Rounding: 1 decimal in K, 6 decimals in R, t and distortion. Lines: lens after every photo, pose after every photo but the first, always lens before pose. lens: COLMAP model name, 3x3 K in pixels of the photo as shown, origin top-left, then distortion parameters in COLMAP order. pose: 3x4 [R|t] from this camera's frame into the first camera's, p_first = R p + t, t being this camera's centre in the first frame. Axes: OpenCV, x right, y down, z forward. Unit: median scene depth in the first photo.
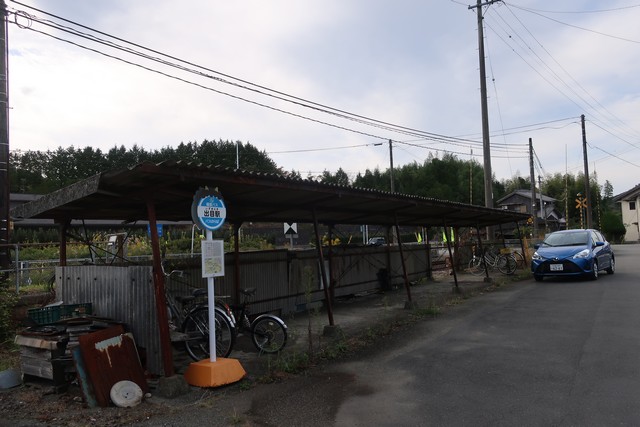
lens RADIAL K [[510.1, 0, 319.7], [0, 510.1, 212.5], [0, 0, 1]] dist [0.002155, 0.002882]
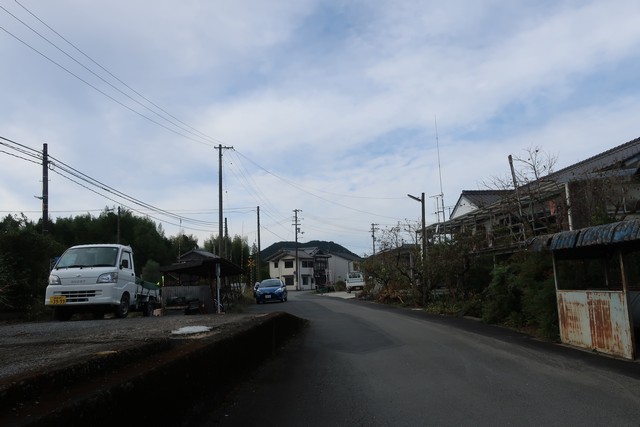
lens RADIAL K [[510.1, 0, 320.1], [0, 510.1, 214.0], [0, 0, 1]] dist [0.002155, 0.002882]
pose [[0.783532, 0.088597, 0.615002, -0.094388], [-0.028169, 0.993829, -0.107282, -0.001760], [-0.620712, 0.066735, 0.781193, -0.110167]]
